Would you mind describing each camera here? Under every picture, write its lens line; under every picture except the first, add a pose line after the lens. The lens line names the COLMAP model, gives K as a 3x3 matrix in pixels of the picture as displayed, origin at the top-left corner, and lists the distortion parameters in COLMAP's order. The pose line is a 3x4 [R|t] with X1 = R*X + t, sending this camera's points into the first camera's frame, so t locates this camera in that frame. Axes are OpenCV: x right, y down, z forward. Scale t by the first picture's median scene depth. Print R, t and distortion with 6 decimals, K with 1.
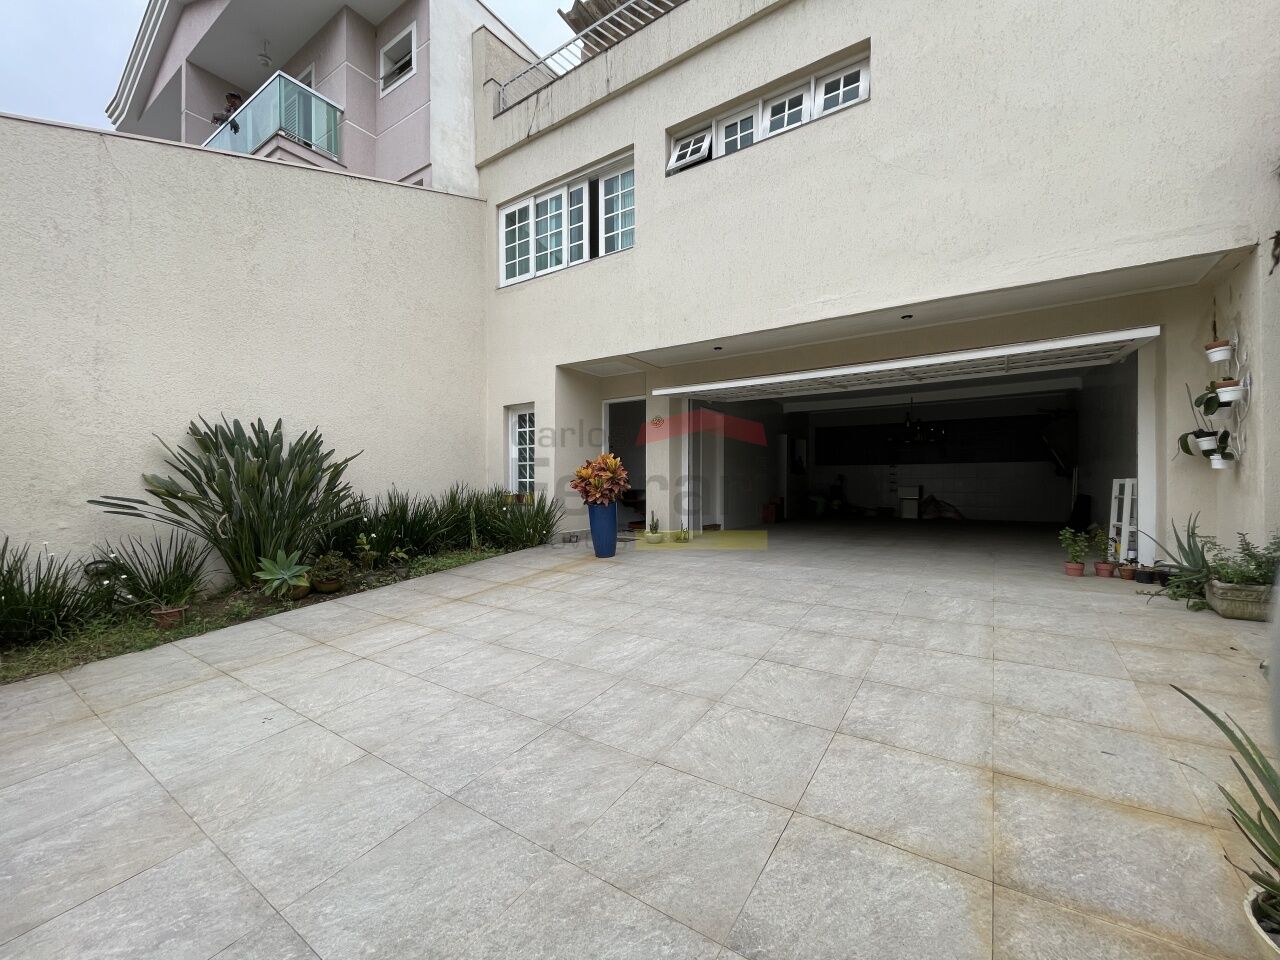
lens RADIAL K [[517.3, 0, 641.1], [0, 517.3, 482.4], [0, 0, 1]] dist [-0.005745, 0.002216]
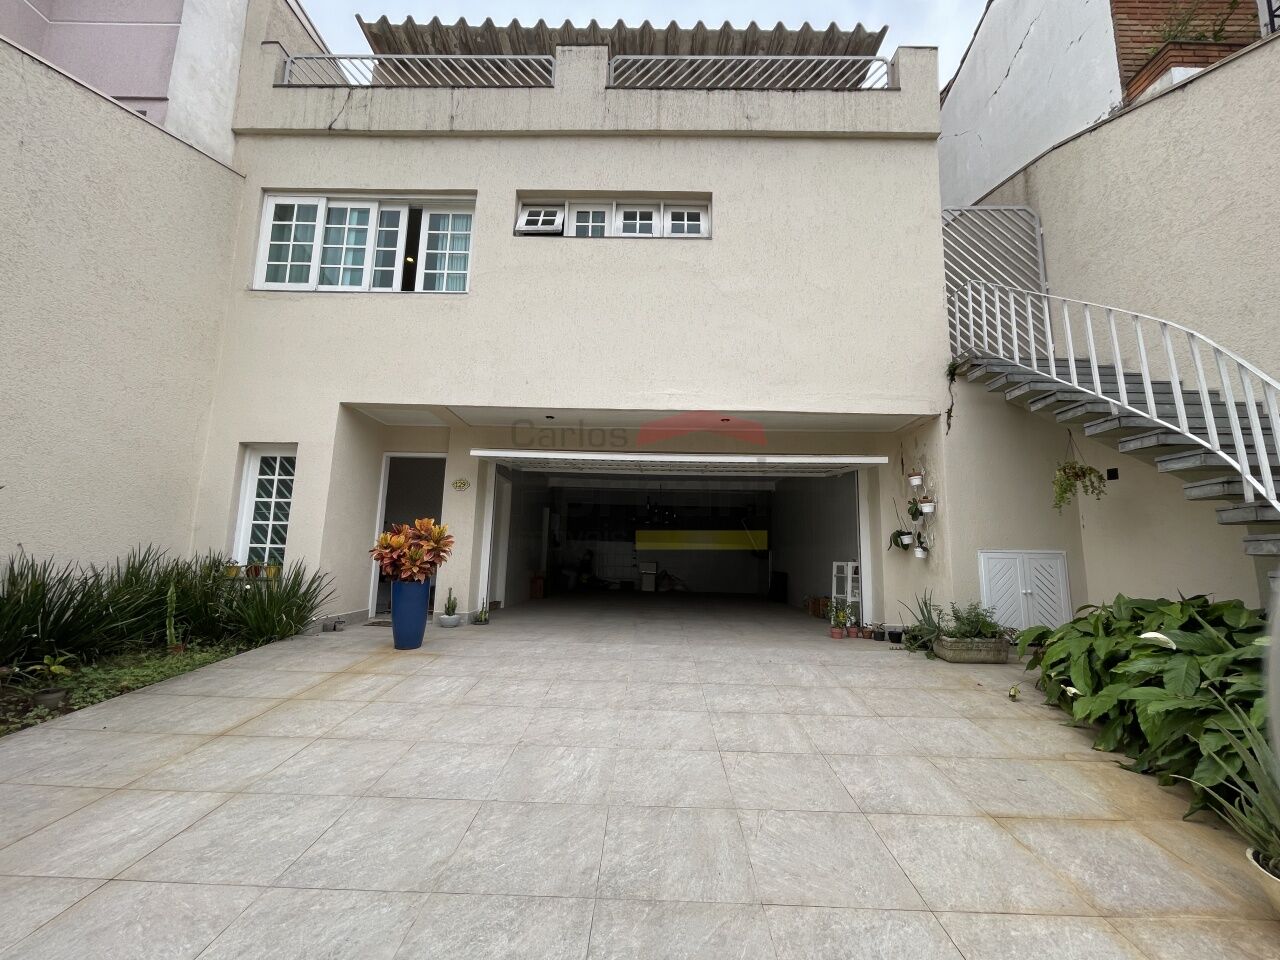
lens RADIAL K [[517.3, 0, 640.8], [0, 517.3, 484.2], [0, 0, 1]] dist [-0.005745, 0.002216]
pose [[0.837591, 0.098670, 0.537314, -0.277597], [-0.026362, 0.989708, -0.140652, -0.004012], [-0.545662, 0.103645, 0.831571, 0.145466]]
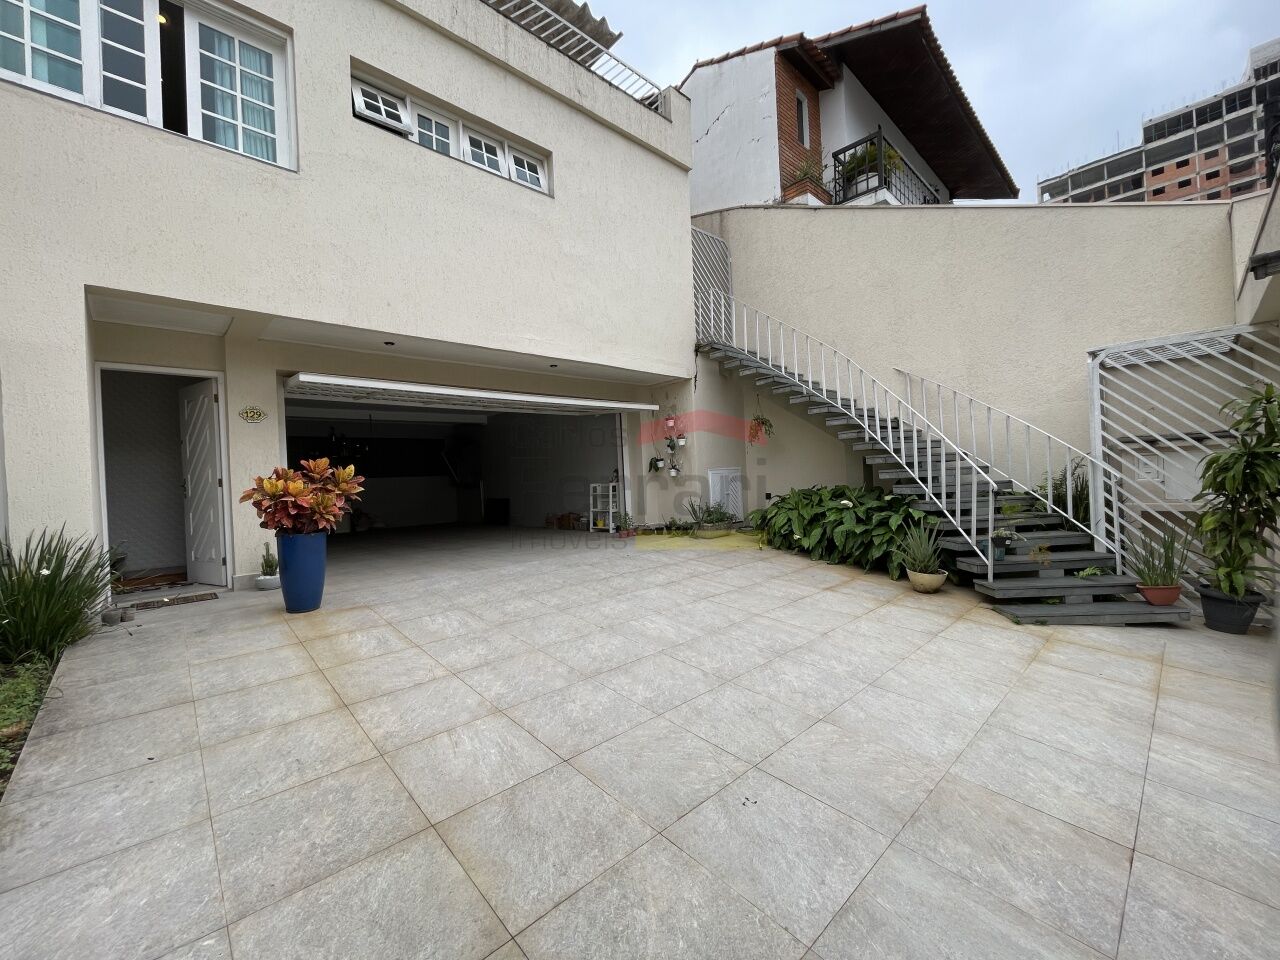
lens RADIAL K [[517.3, 0, 637.9], [0, 517.3, 484.0], [0, 0, 1]] dist [-0.005745, 0.002216]
pose [[0.224225, -0.014870, 0.974424, -0.790113], [0.046265, 0.998919, 0.004598, -0.006761], [-0.973439, 0.044051, 0.224670, 0.513042]]
